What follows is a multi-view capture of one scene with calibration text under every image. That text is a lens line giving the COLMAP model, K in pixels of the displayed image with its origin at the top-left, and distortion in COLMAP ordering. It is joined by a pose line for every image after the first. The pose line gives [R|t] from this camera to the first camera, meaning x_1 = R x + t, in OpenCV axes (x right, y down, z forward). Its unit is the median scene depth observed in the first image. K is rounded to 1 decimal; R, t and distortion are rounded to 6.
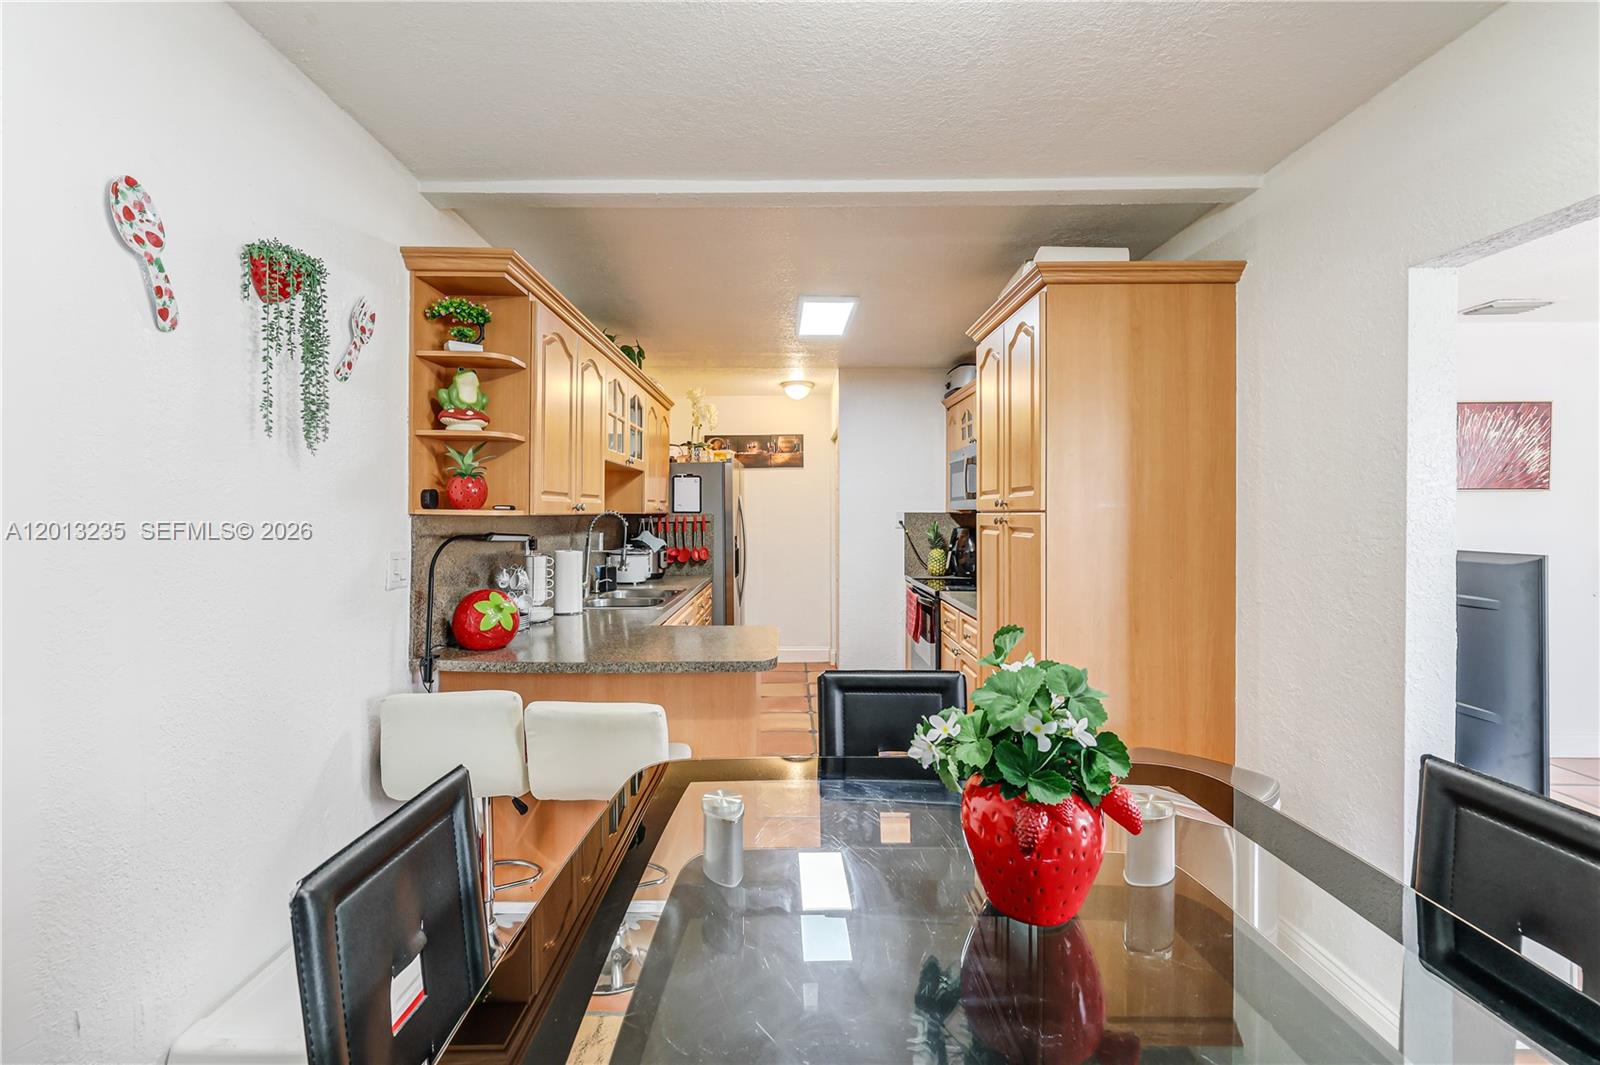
lens RADIAL K [[670.0, 0, 776.1], [0, 670.0, 521.2], [0, 0, 1]] dist [-0.000581, 0.000053]
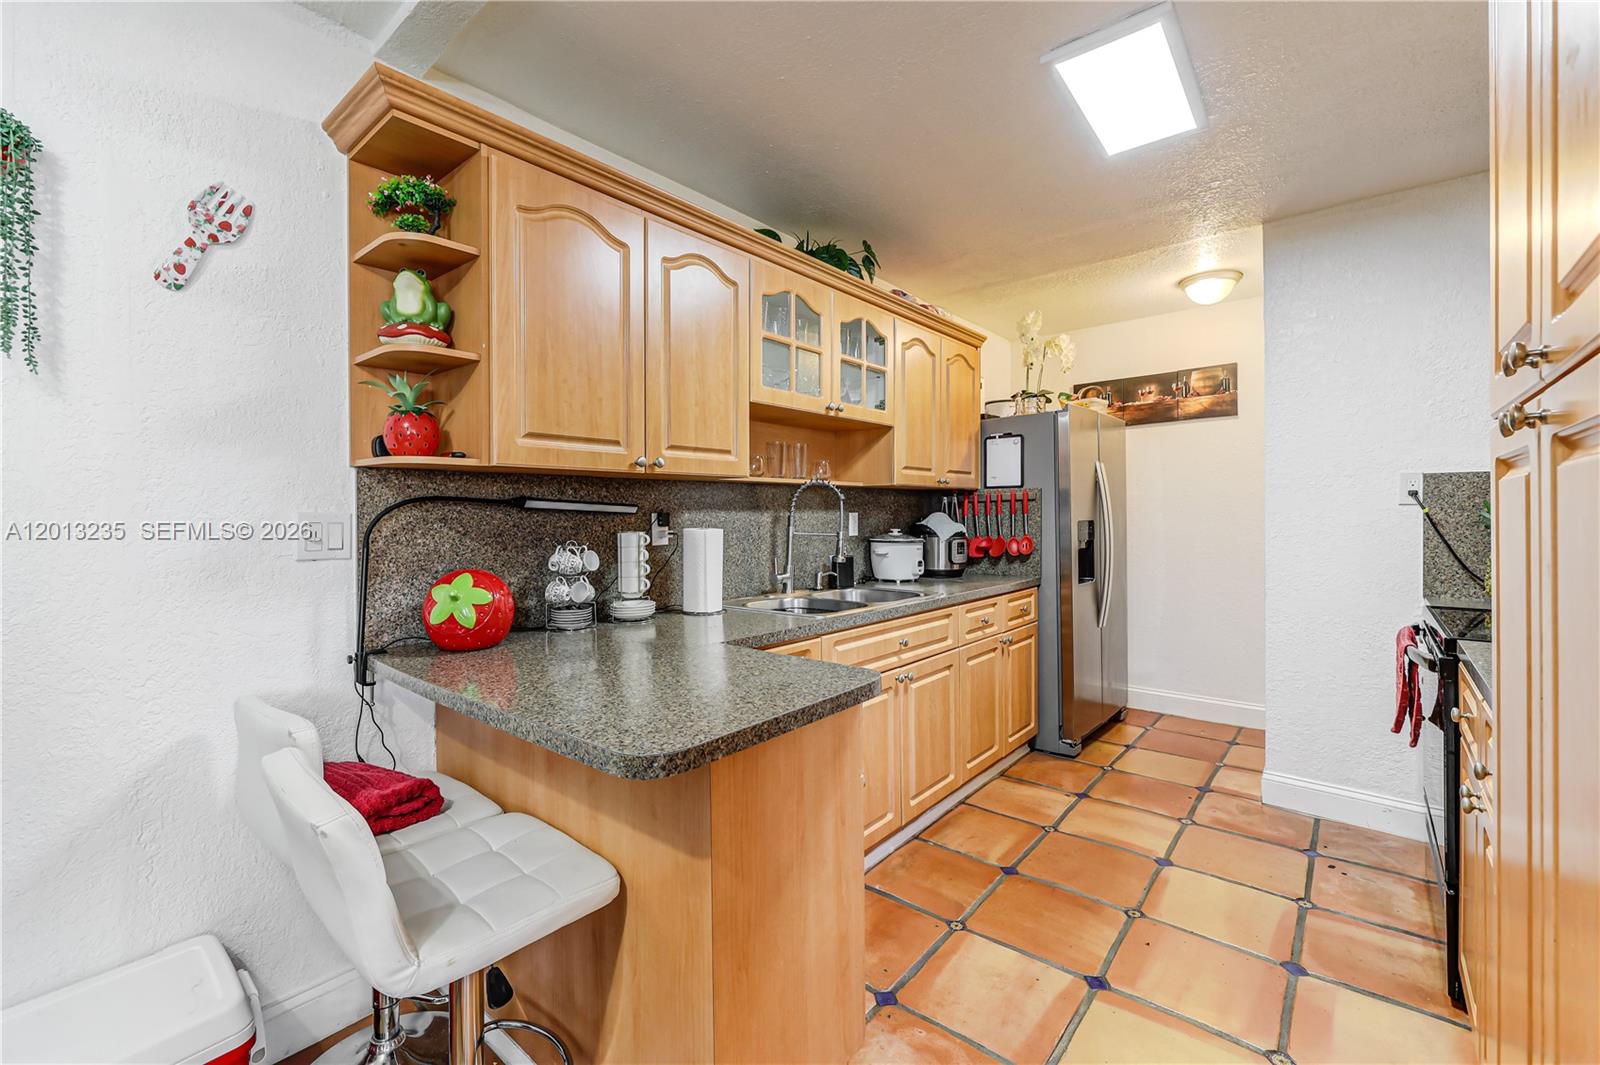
lens RADIAL K [[670.0, 0, 776.1], [0, 670.0, 521.2], [0, 0, 1]] dist [-0.000581, 0.000053]
pose [[0.765163, 0.002289, -0.643833, 0.227176], [-0.000572, 0.999996, 0.002875, 0.034006], [0.643836, -0.001831, 0.765161, 0.481688]]
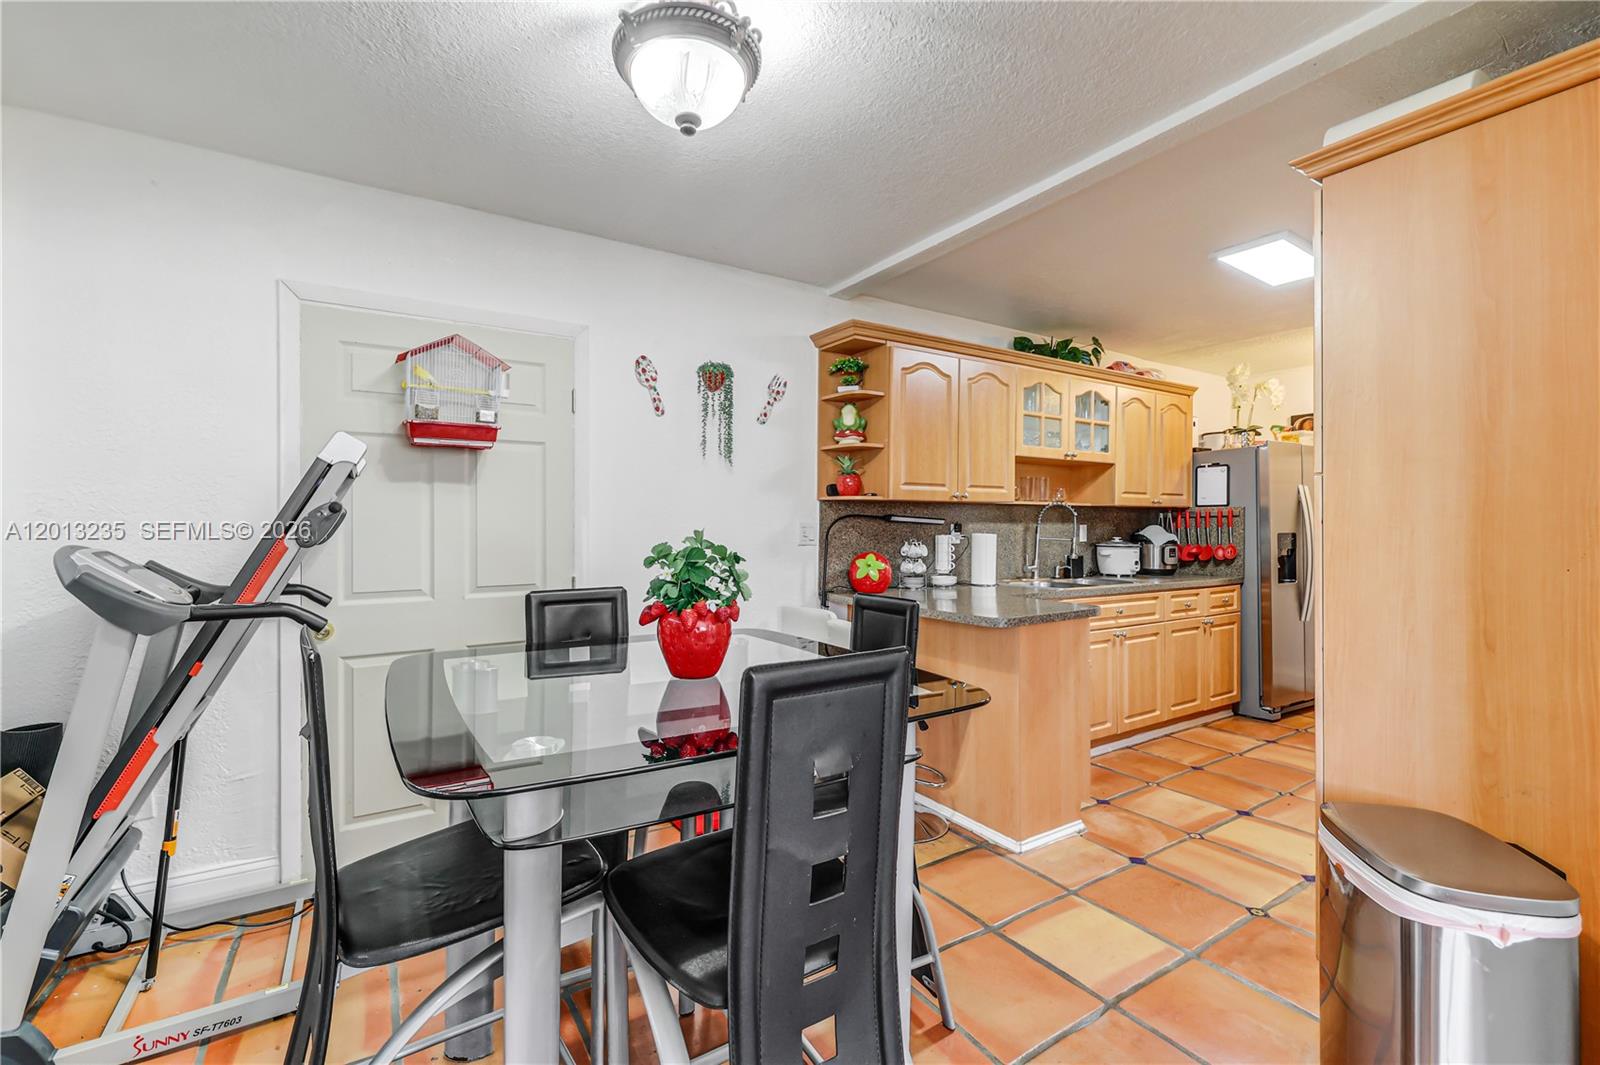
lens RADIAL K [[665.1, 0, 790.4], [0, 665.1, 524.4], [0, 0, 1]] dist [0.001341, 0.000123]
pose [[0.544837, 0.001256, -0.838541, 0.500687], [-0.011814, 0.999911, -0.006179, 0.038878], [0.838459, 0.013273, 0.544804, 0.054830]]
